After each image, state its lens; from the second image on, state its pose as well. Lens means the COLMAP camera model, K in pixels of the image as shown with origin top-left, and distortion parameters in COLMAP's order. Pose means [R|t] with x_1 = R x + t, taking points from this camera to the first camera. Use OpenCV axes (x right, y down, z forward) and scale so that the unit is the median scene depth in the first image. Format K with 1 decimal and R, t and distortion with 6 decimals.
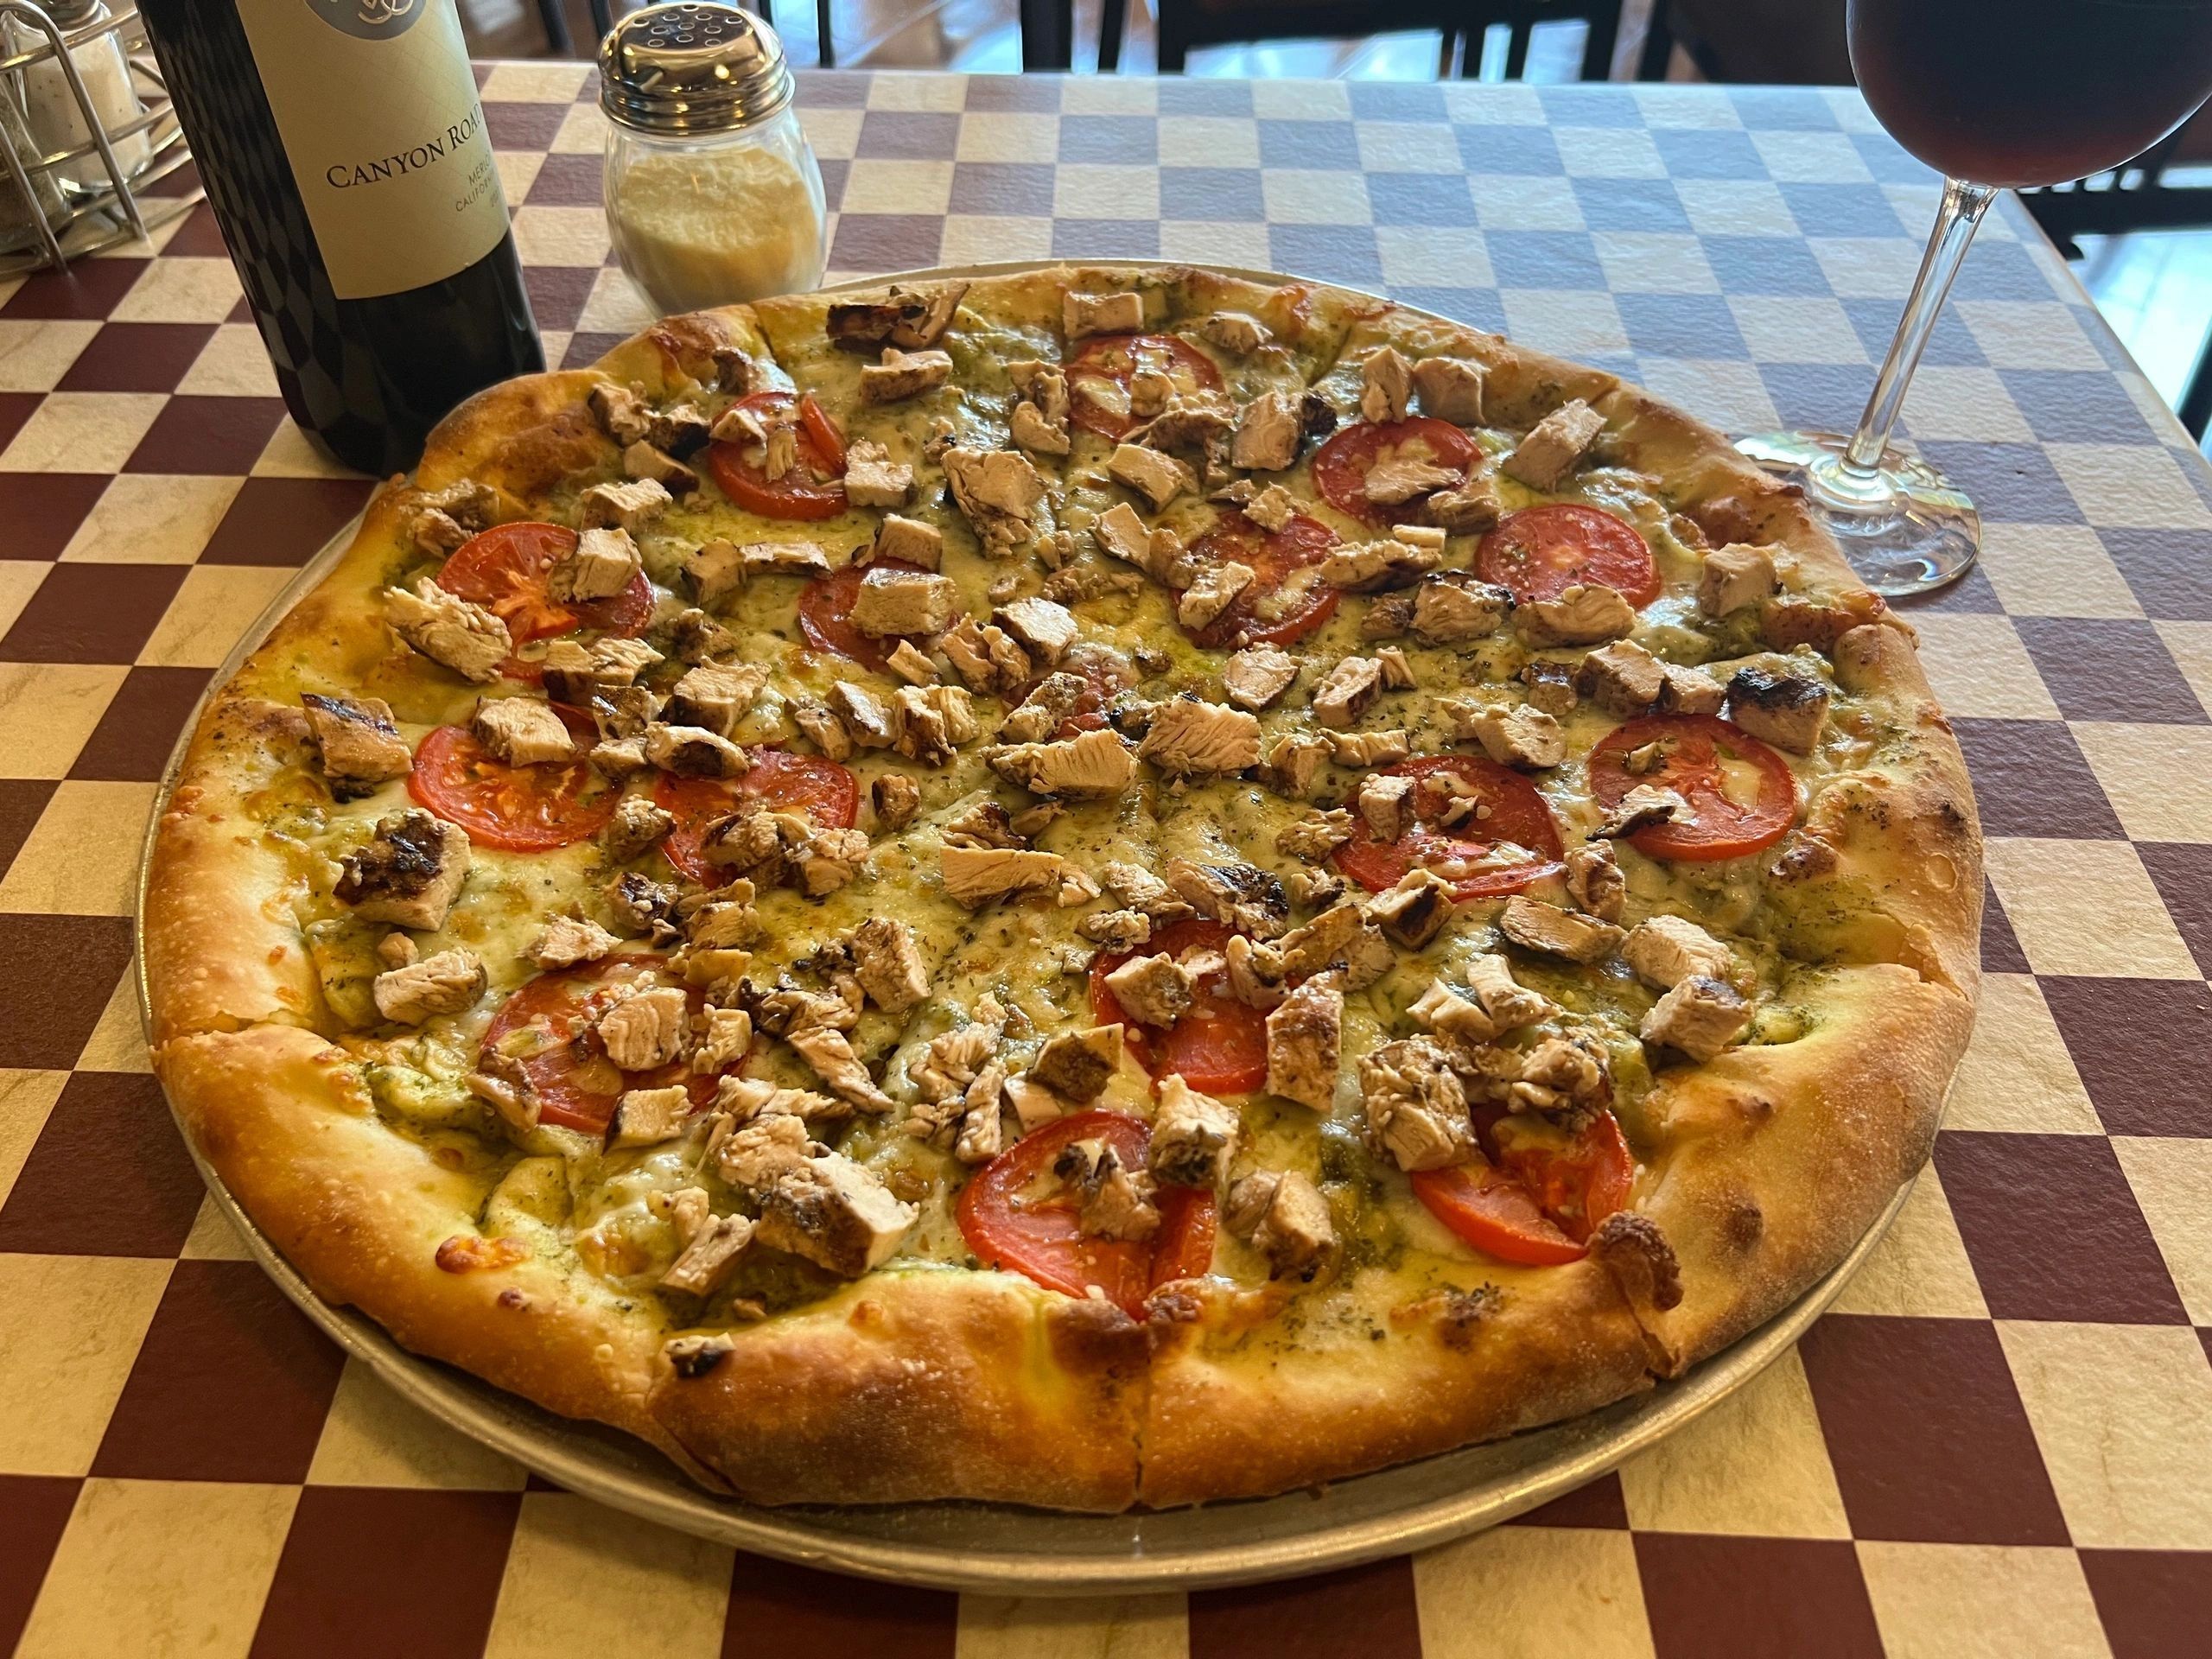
lens RADIAL K [[1690.0, 0, 1106.0], [0, 1690.0, 829.5], [0, 0, 1]] dist [0.005965, 0.002687]
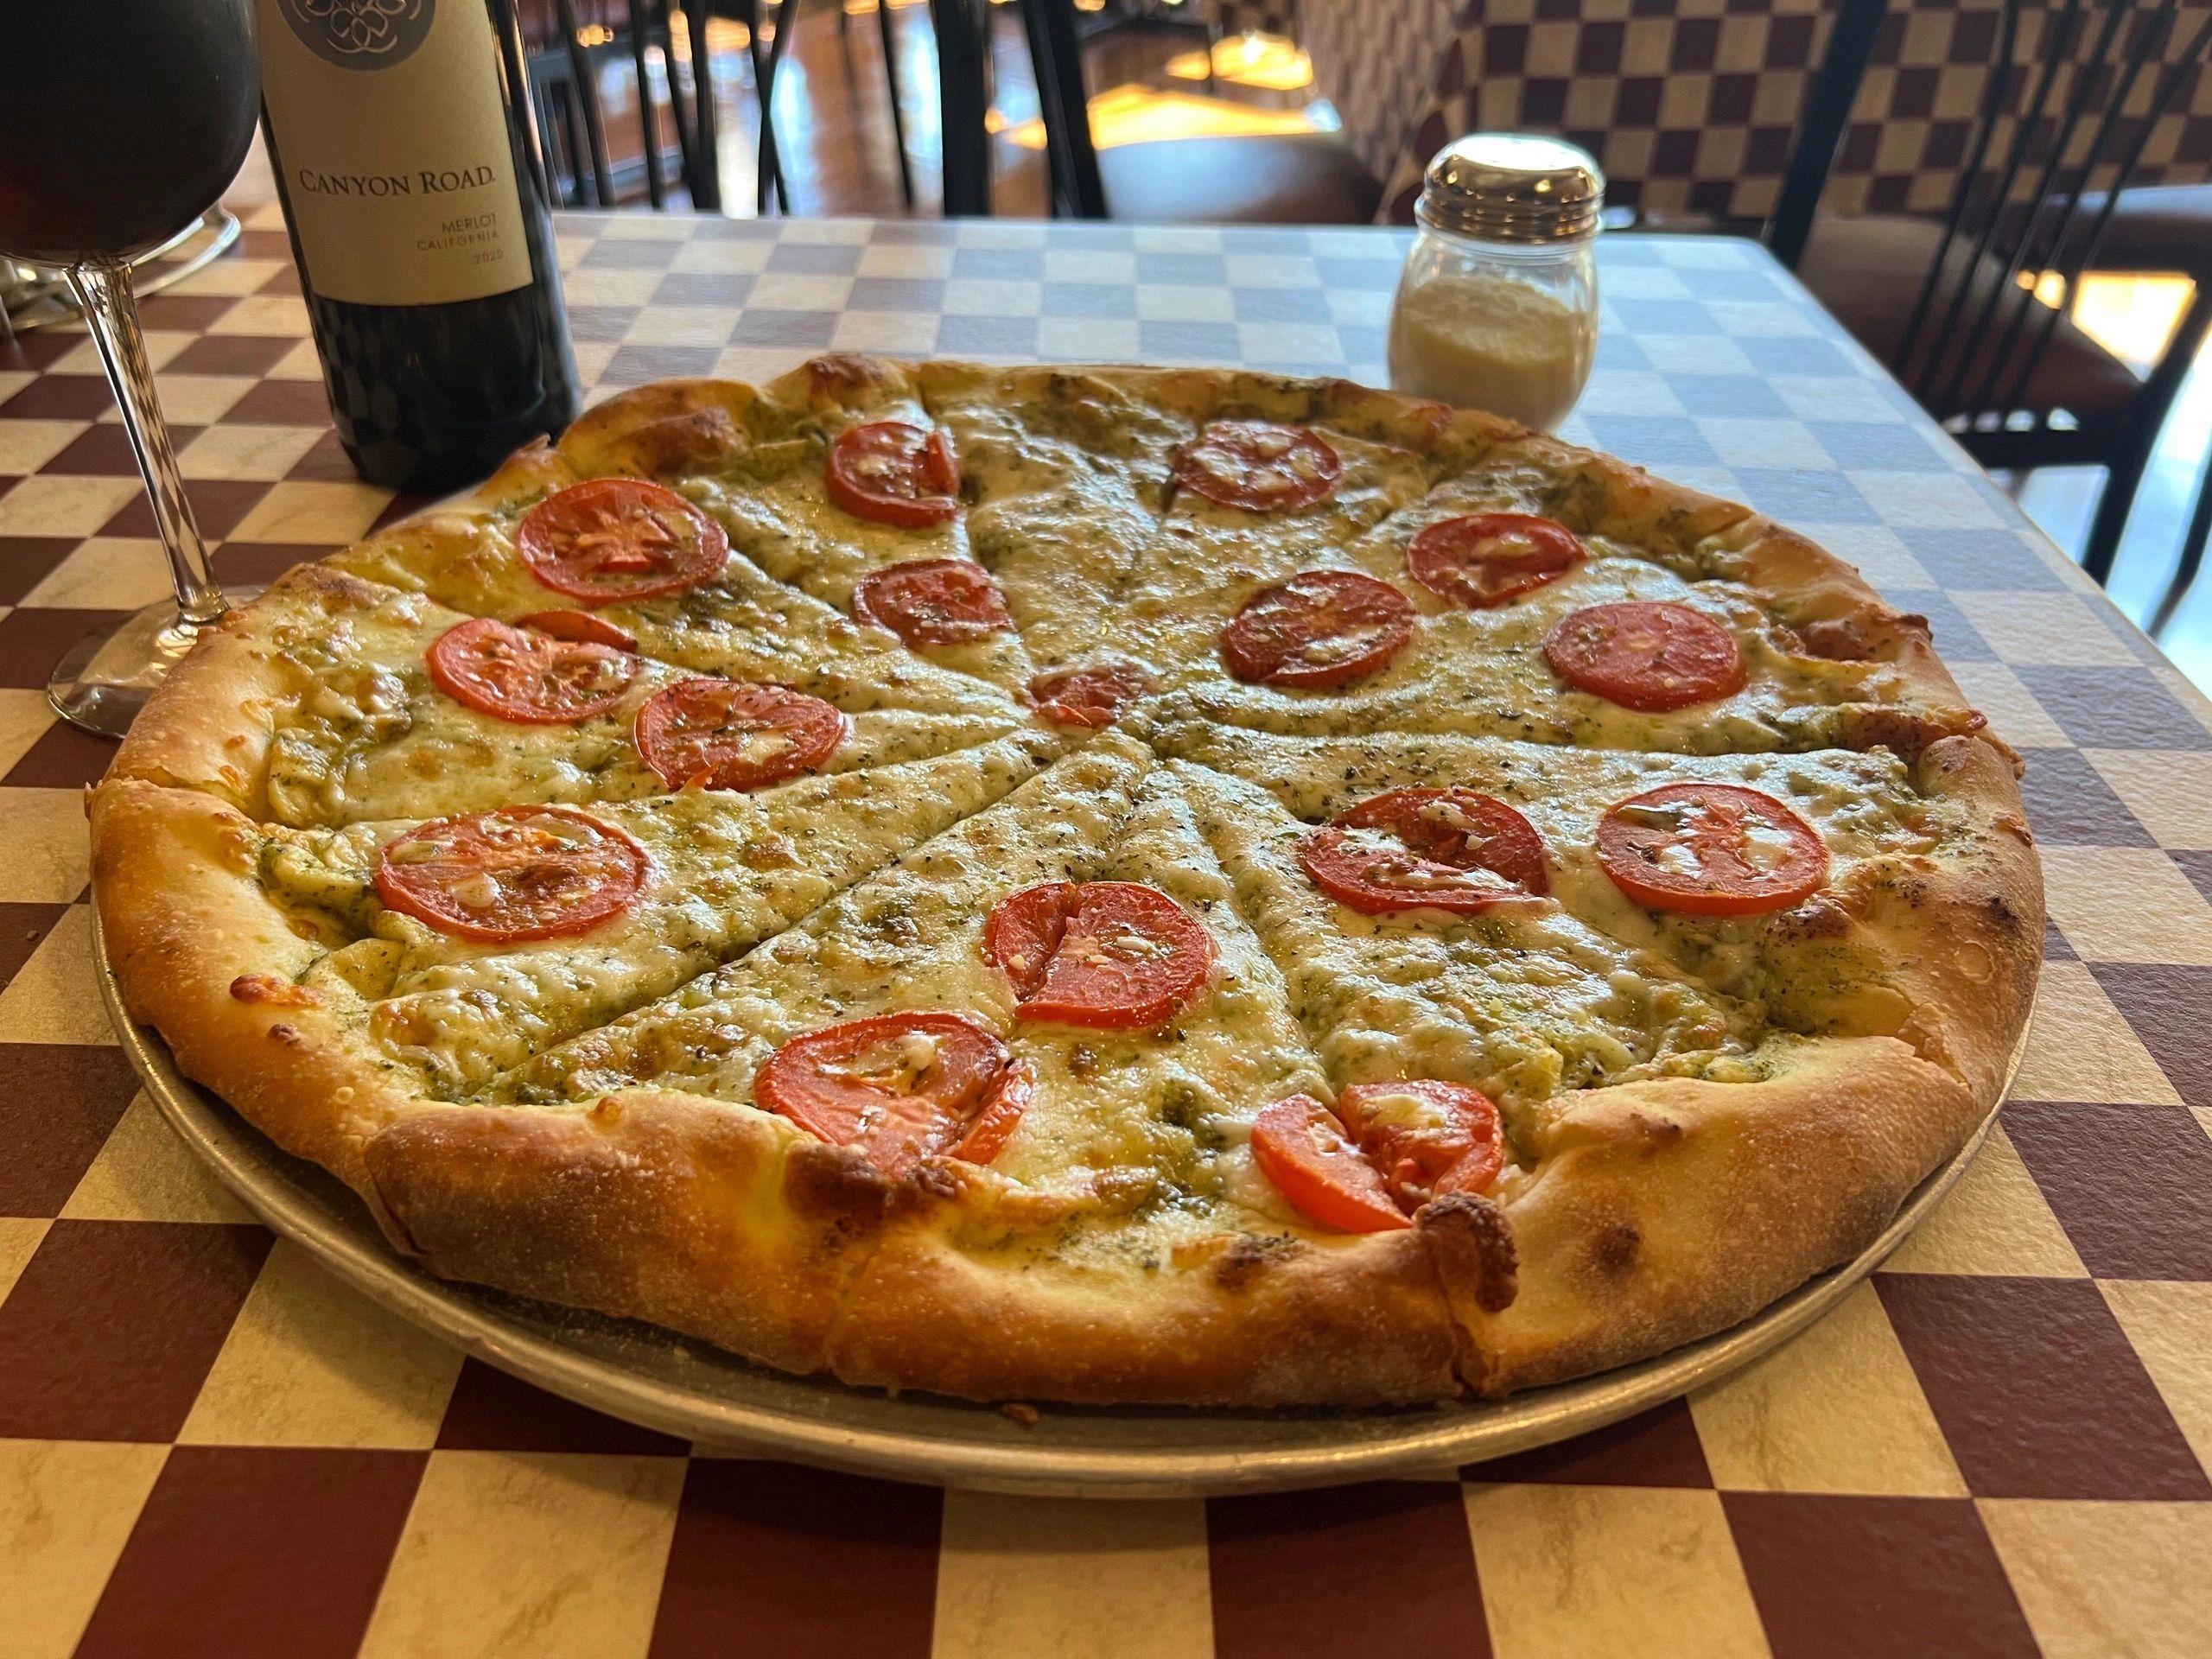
lens RADIAL K [[1701.5, 0, 1106.0], [0, 1701.5, 829.5], [0, 0, 1]] dist [0.001435, 0.000298]
pose [[0.968671, 0.155573, -0.193584, 0.224340], [-0.190523, 0.965516, -0.177424, 0.198636], [0.159306, 0.208747, 0.964907, 0.082167]]
